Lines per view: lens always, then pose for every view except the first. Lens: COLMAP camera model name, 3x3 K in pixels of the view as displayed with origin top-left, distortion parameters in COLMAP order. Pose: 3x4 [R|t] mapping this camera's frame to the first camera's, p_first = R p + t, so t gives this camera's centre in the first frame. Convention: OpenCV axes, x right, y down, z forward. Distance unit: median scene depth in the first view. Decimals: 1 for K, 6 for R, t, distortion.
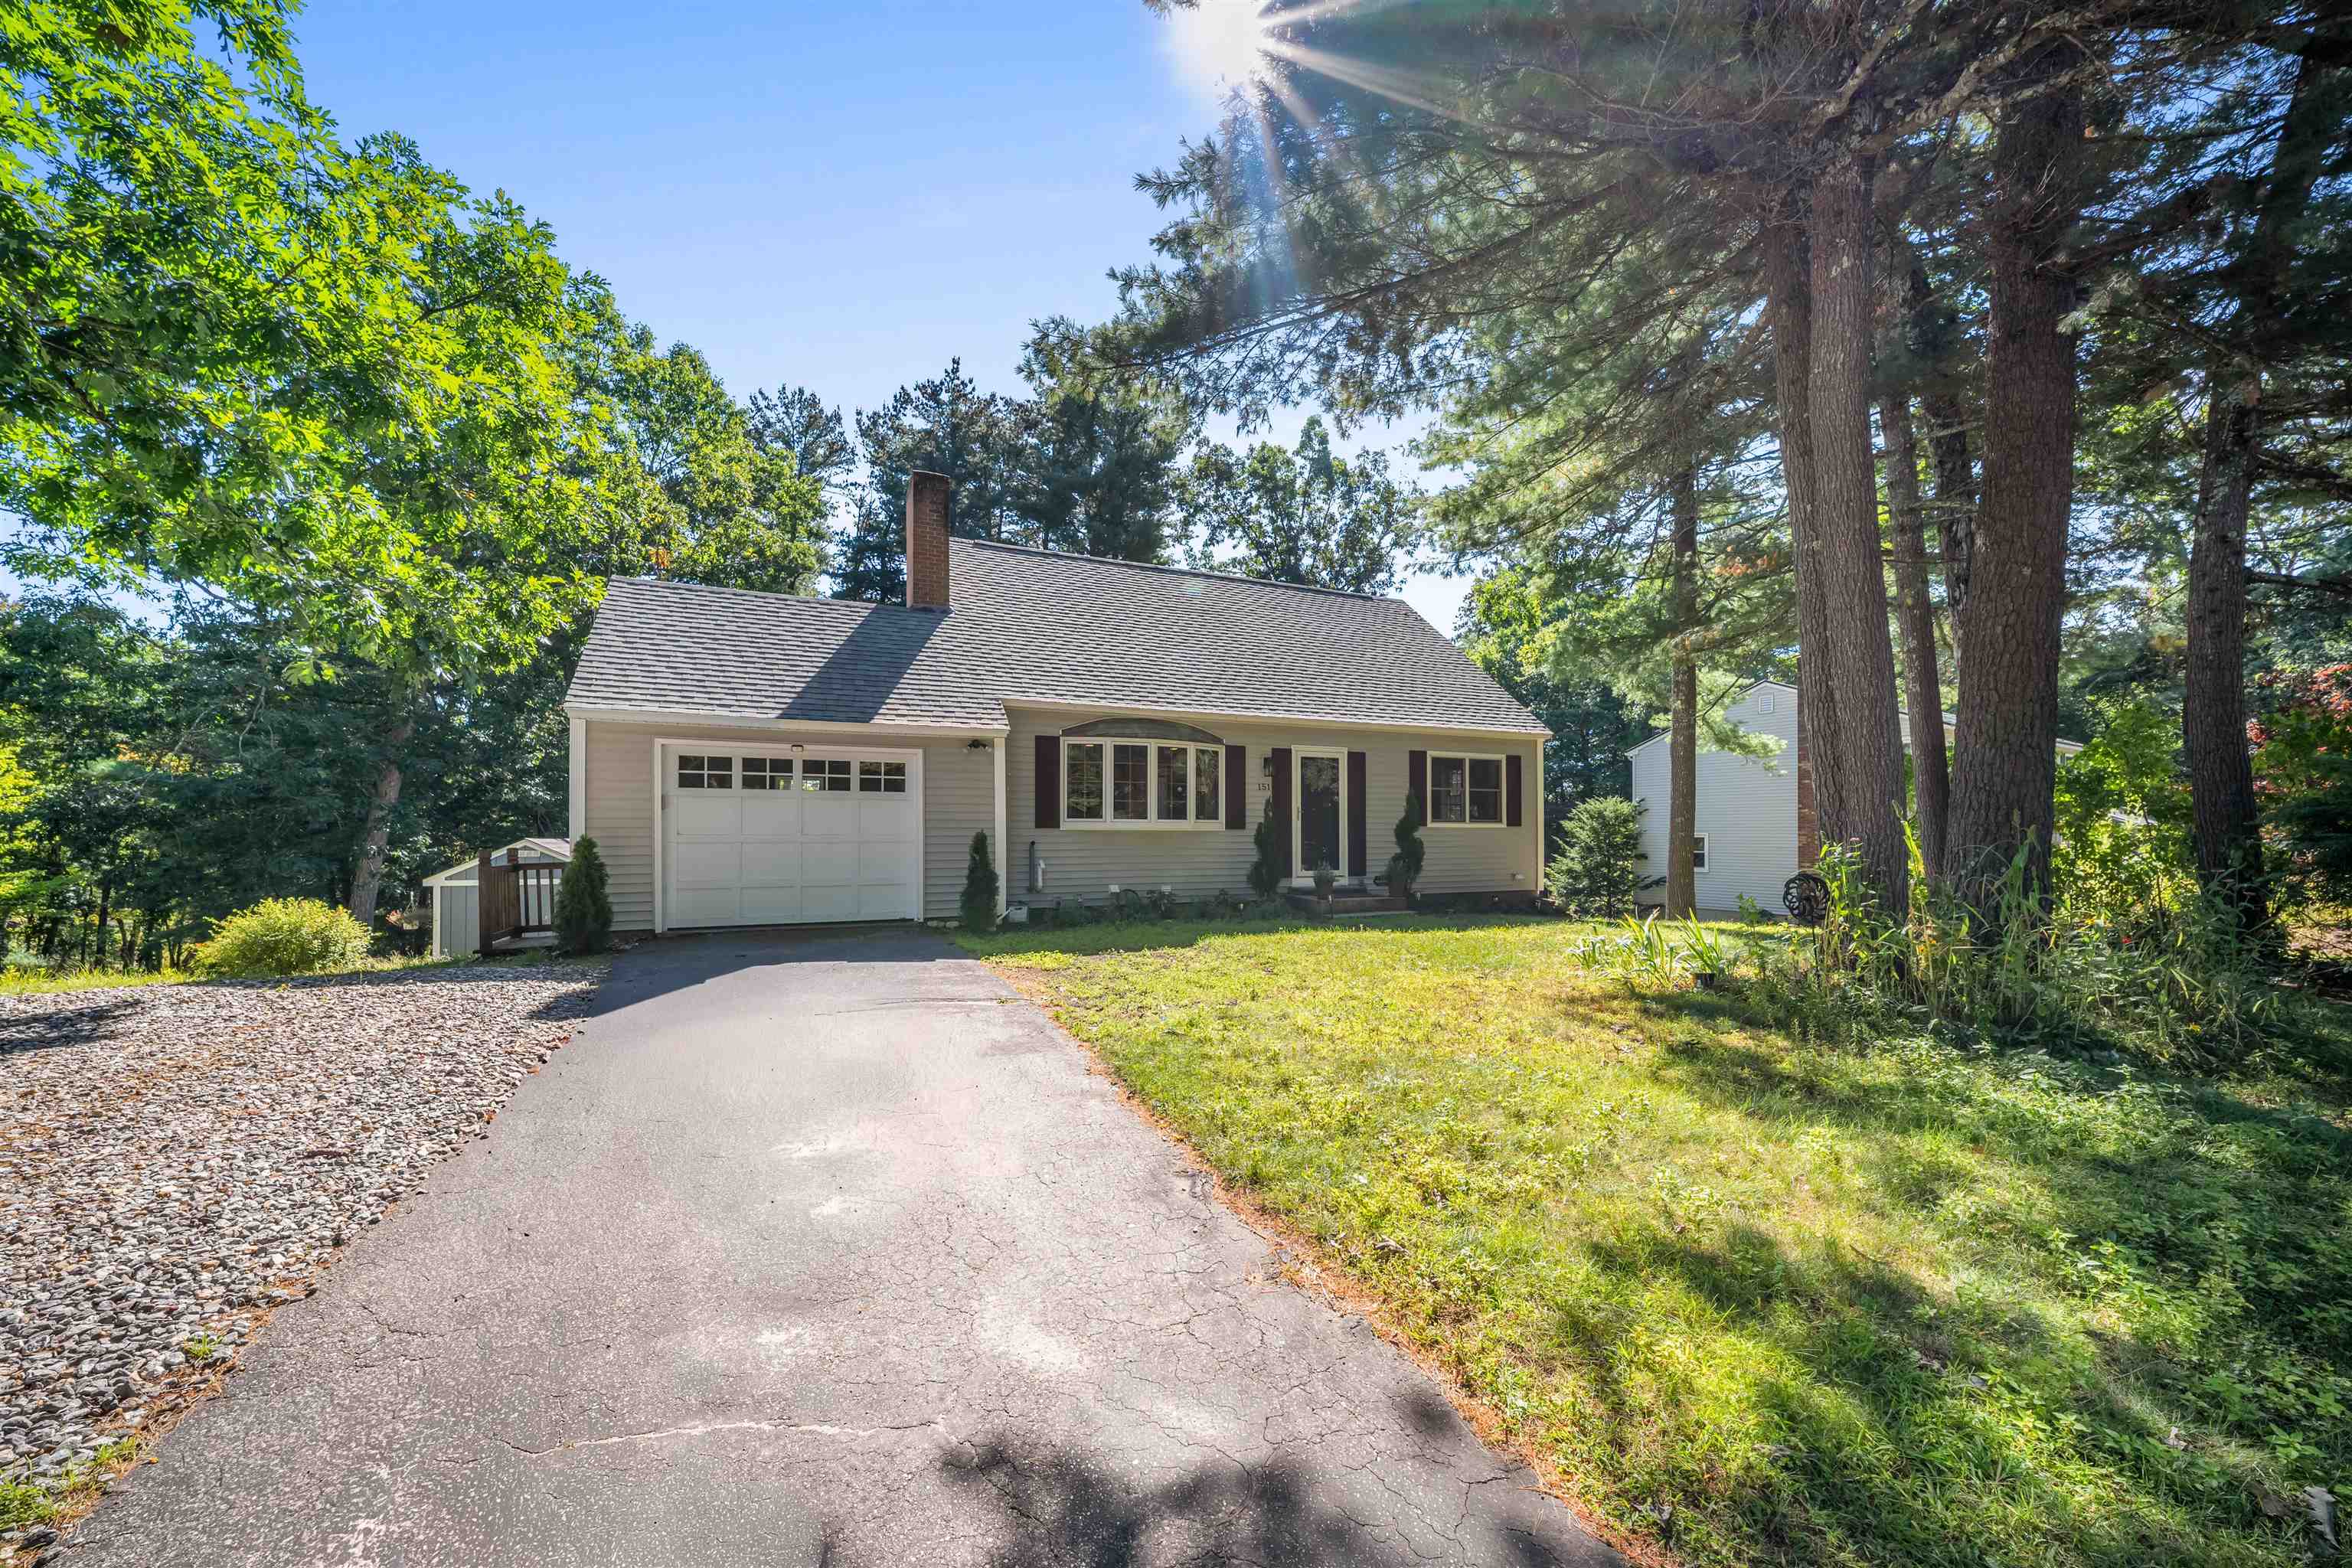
lens RADIAL K [[873.8, 0, 1152.7], [0, 873.8, 819.9], [0, 0, 1]] dist [0.001675, -0.000350]
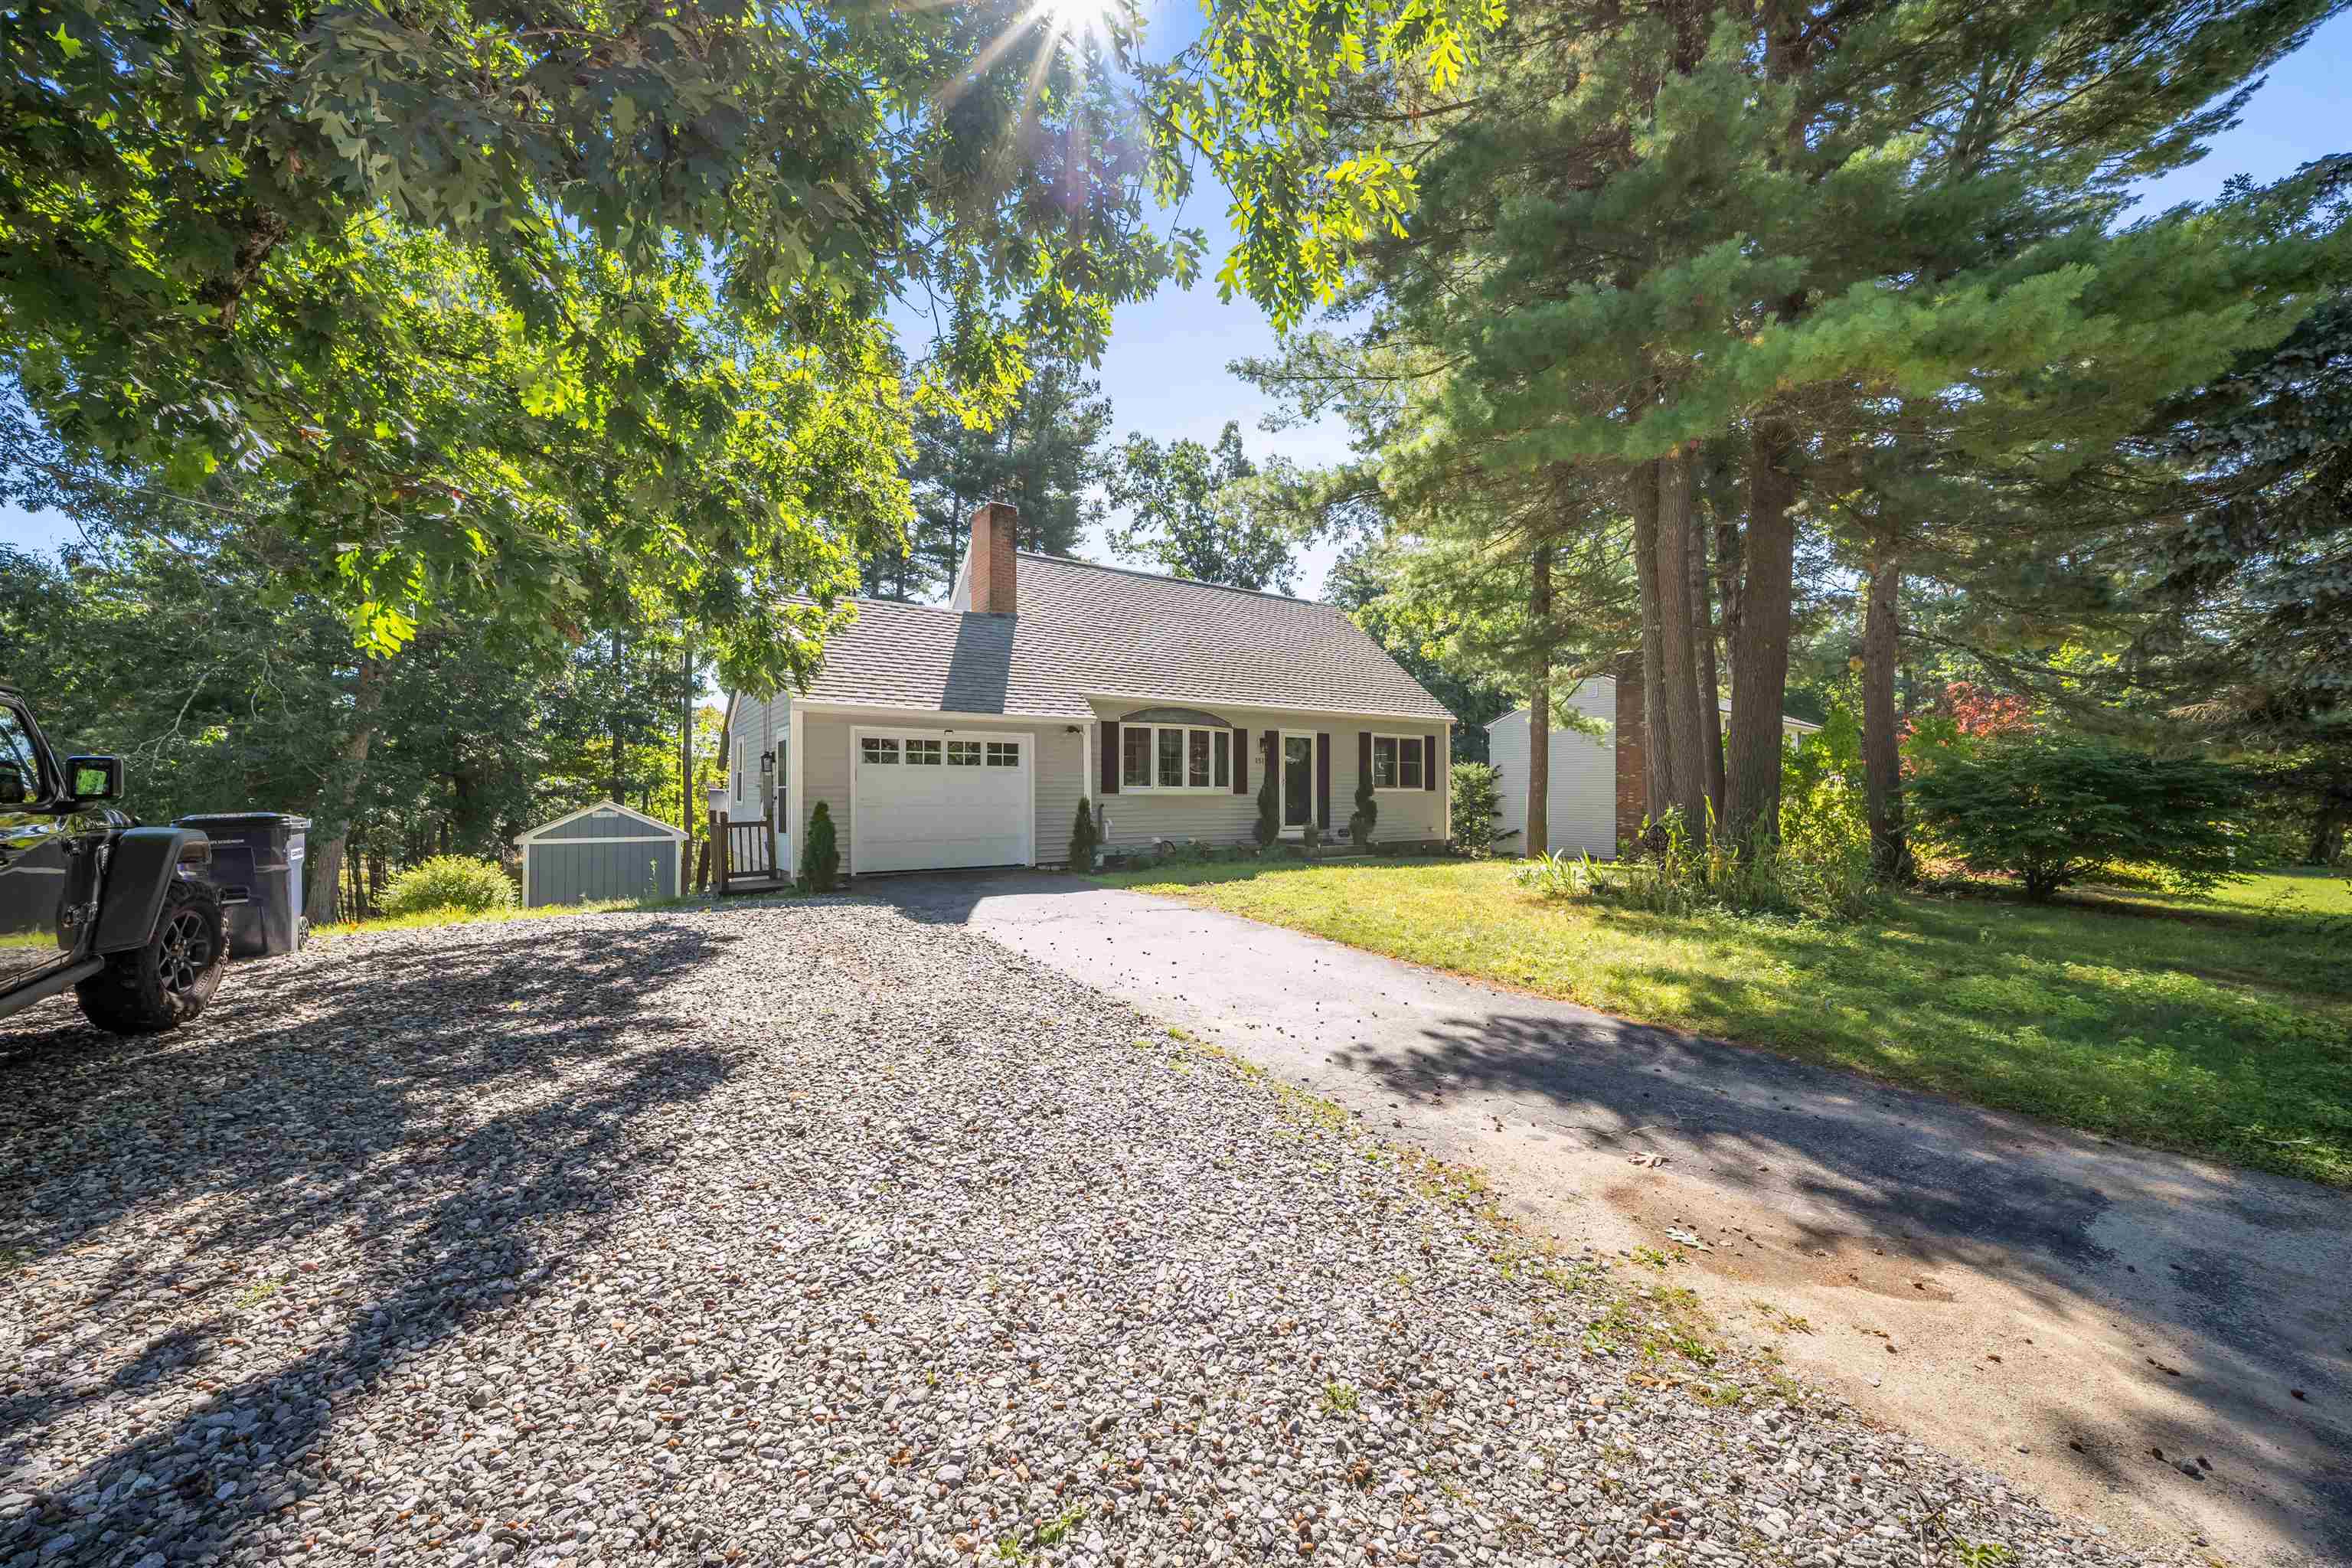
lens RADIAL K [[873.8, 0, 1174.8], [0, 873.8, 789.3], [0, 0, 1]] dist [0.001675, -0.000350]
pose [[0.983522, 0.001084, 0.180787, -0.232821], [-0.003334, 0.999921, 0.012144, -0.011110], [-0.180760, -0.012546, 0.983447, -0.244829]]
